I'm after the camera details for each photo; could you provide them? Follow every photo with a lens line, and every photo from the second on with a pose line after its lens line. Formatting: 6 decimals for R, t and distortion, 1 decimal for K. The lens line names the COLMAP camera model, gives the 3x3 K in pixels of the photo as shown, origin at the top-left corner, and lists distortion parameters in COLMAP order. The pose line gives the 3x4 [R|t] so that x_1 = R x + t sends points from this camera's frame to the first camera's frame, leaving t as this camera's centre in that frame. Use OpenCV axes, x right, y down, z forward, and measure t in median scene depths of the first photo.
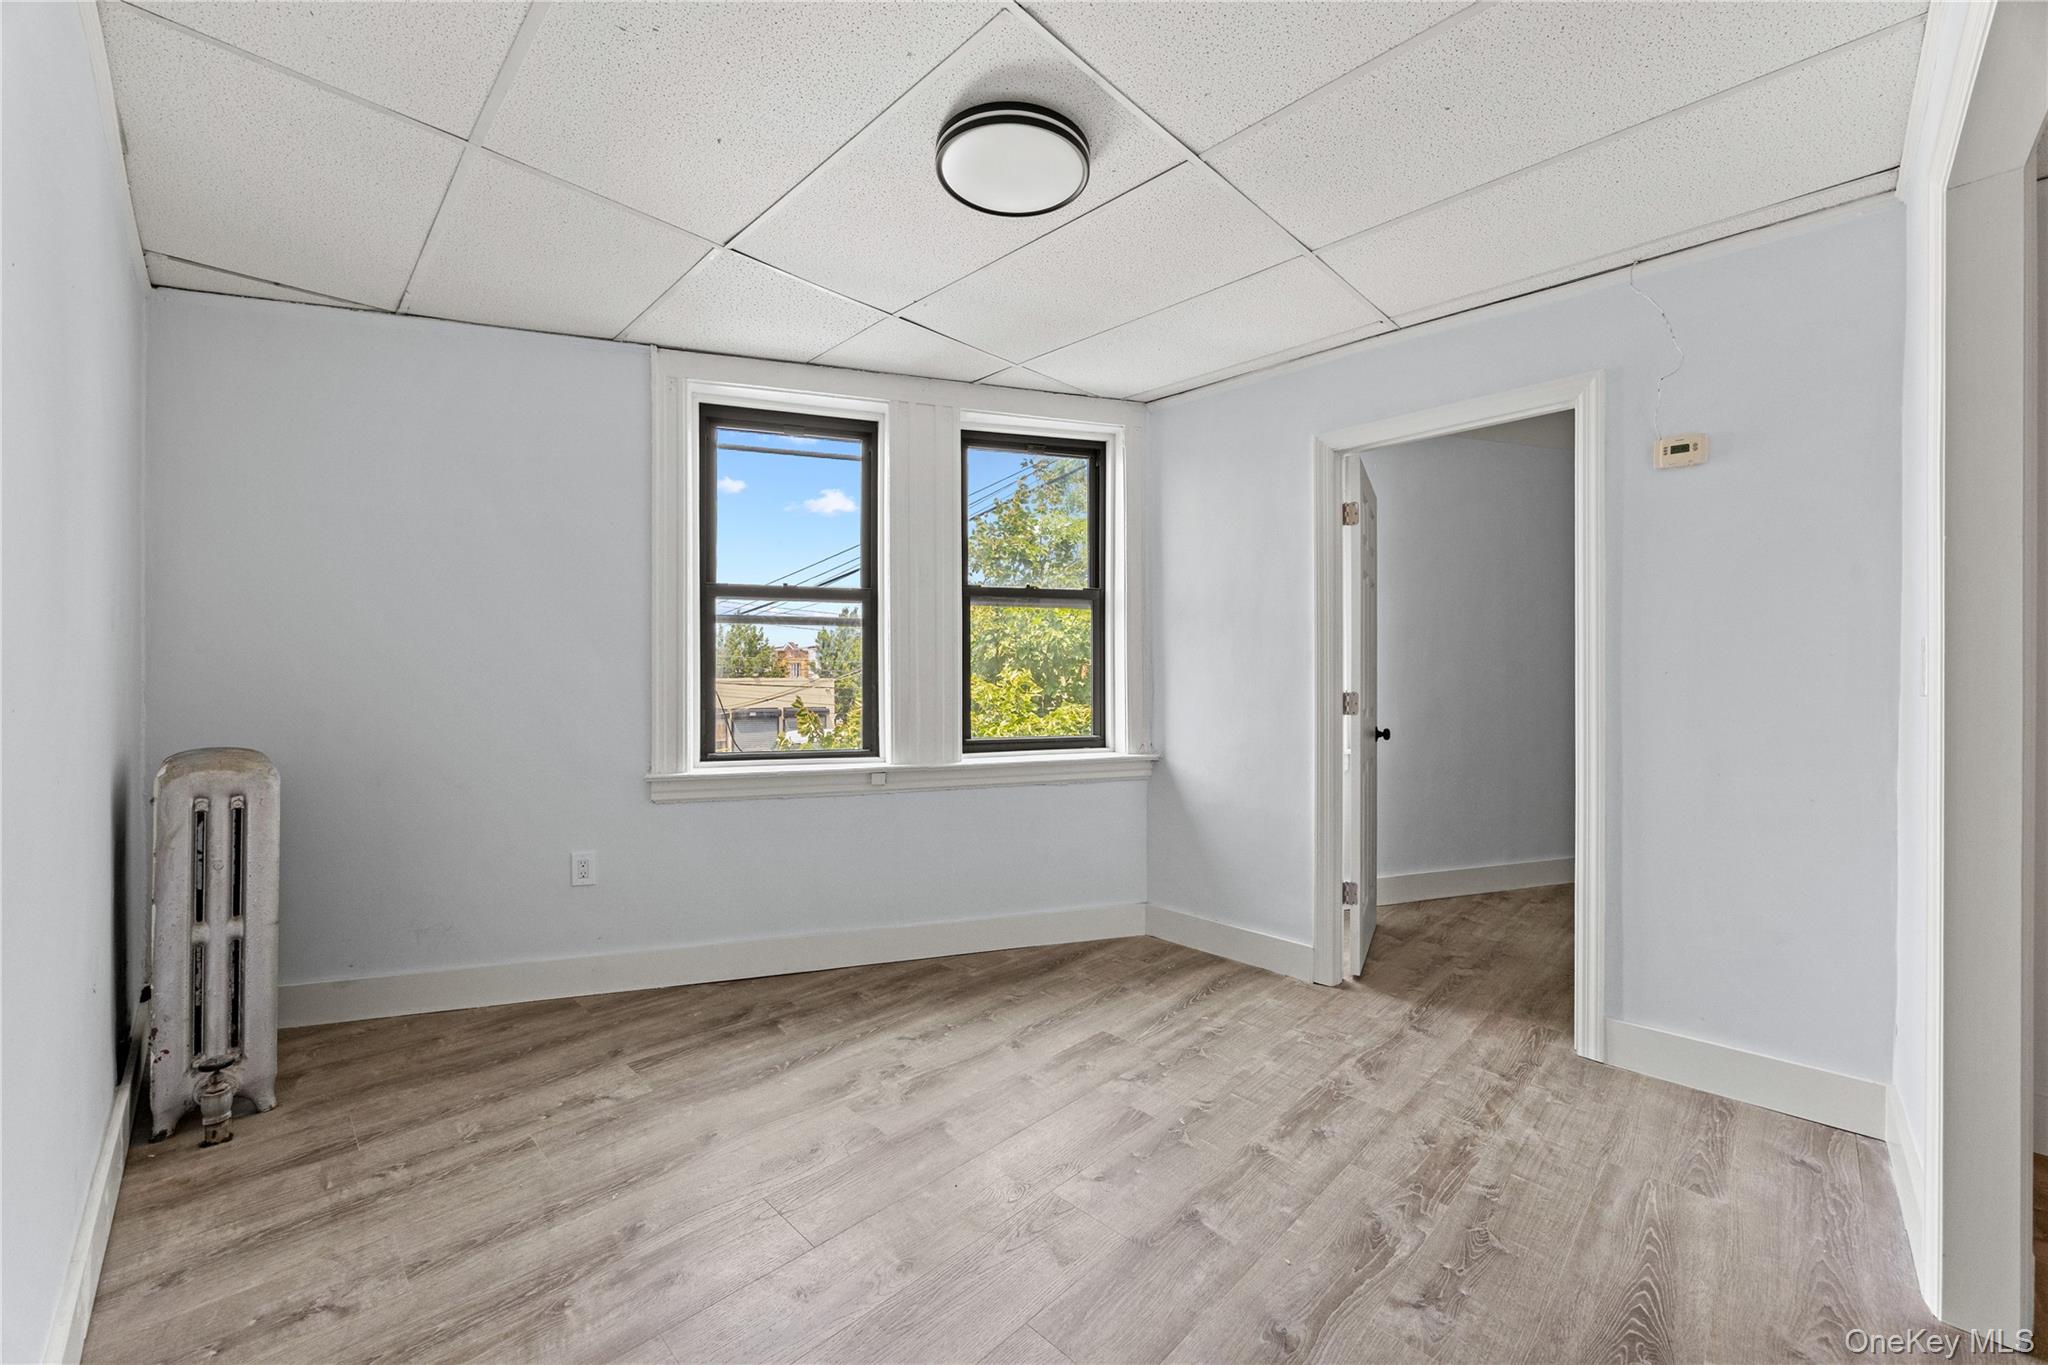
lens RADIAL K [[794.6, 0, 1020.1], [0, 794.6, 686.1], [0, 0, 1]] dist [-0.001430, 0.000215]
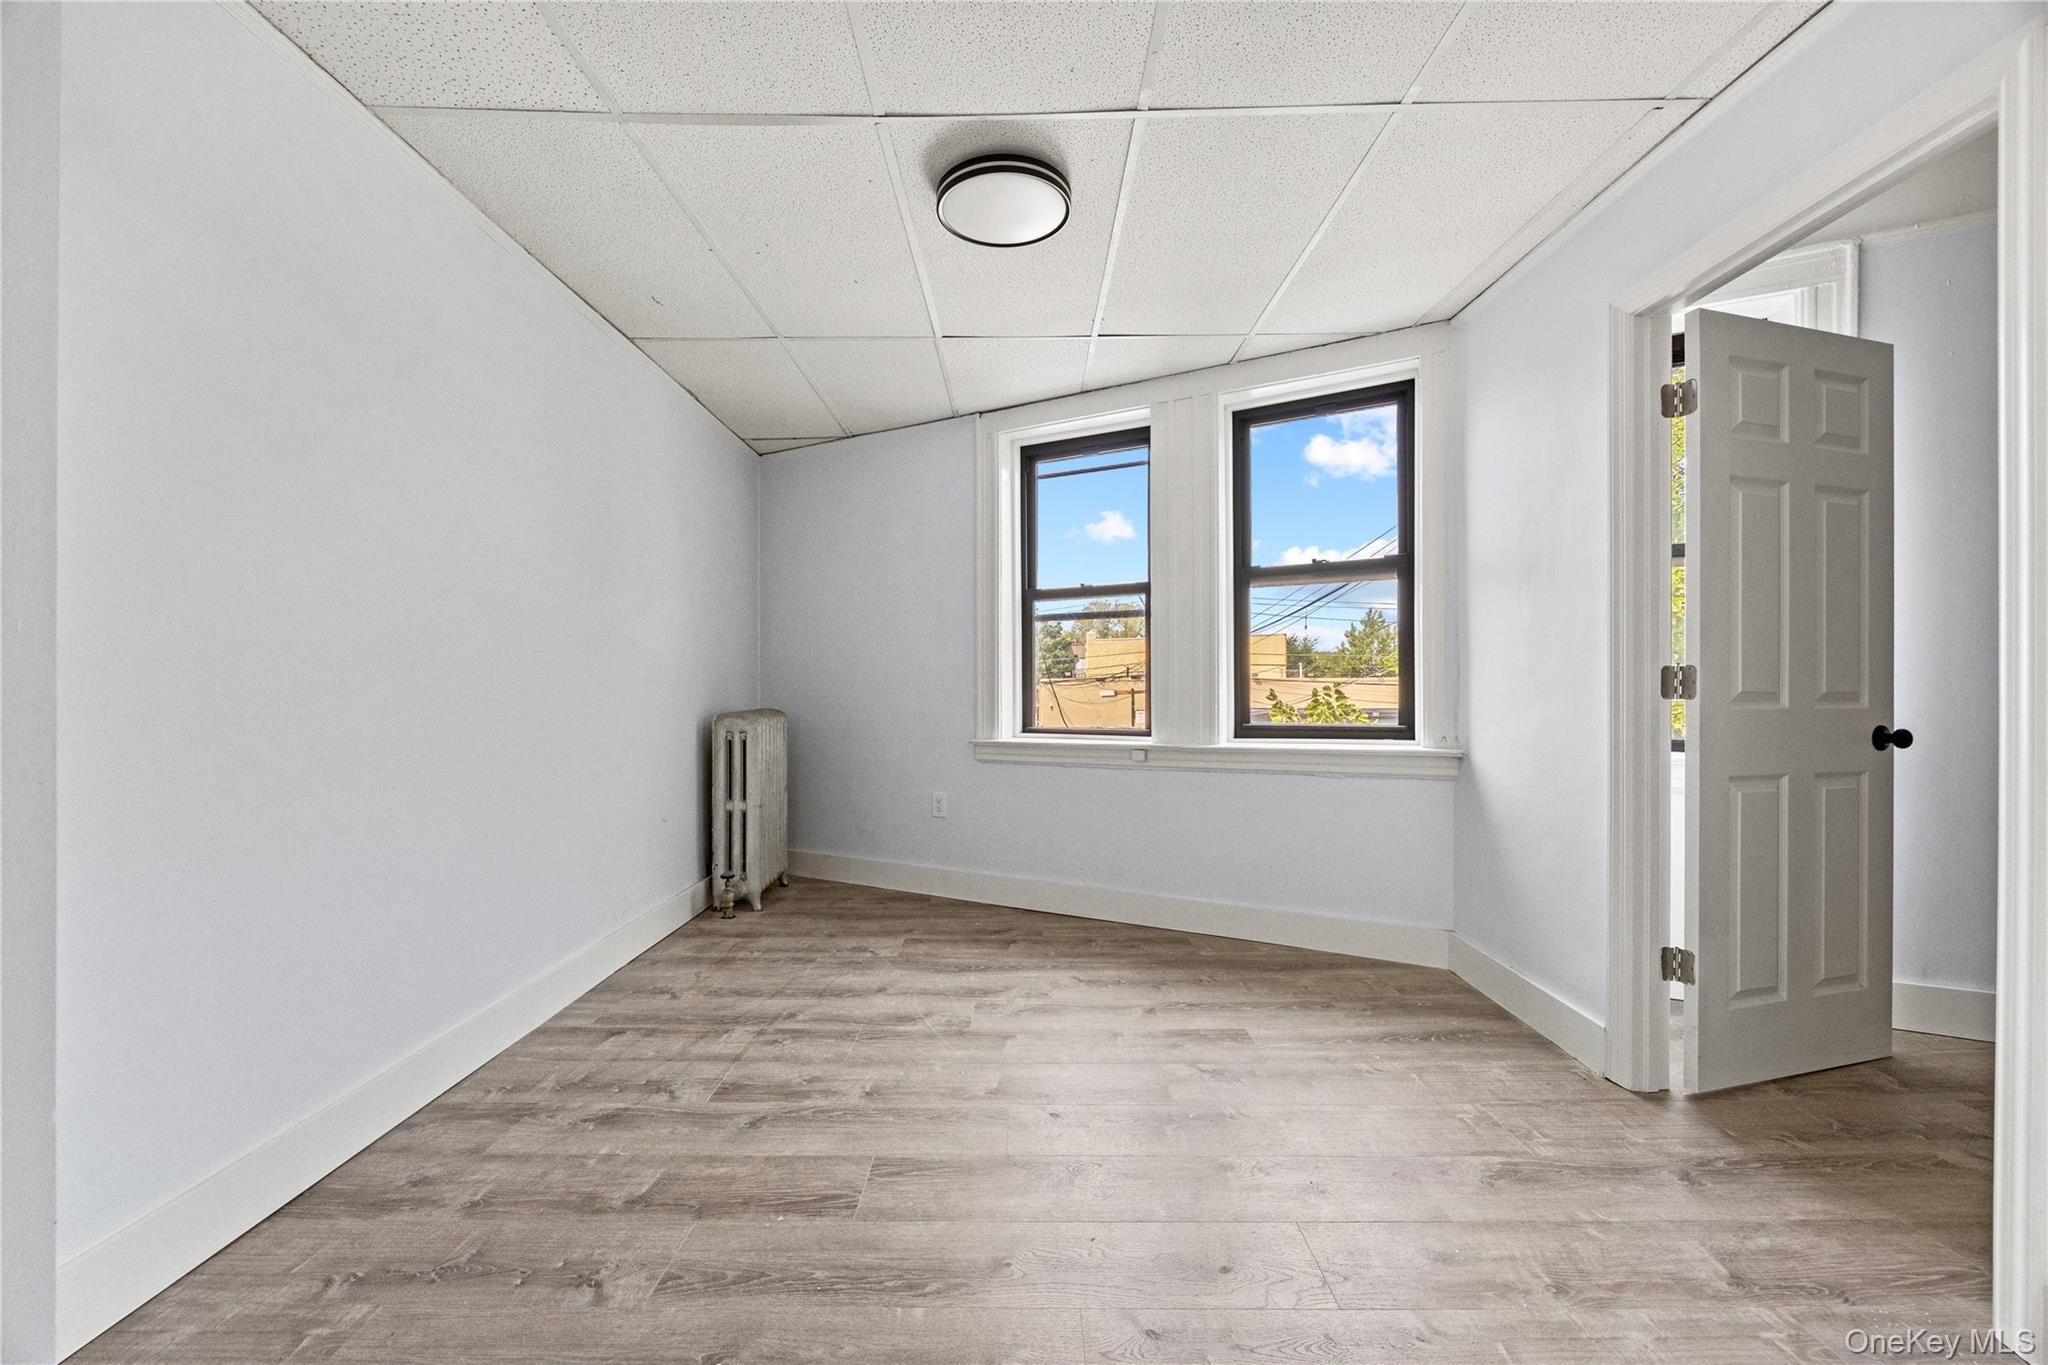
lens RADIAL K [[794.6, 0, 1007.3], [0, 794.6, 682.9], [0, 0, 1]] dist [-0.001430, 0.000215]
pose [[0.690194, -0.003576, -0.723615, 0.525239], [0.006408, 0.999979, 0.001171, 0.016045], [0.723596, -0.005445, 0.690203, 0.126285]]
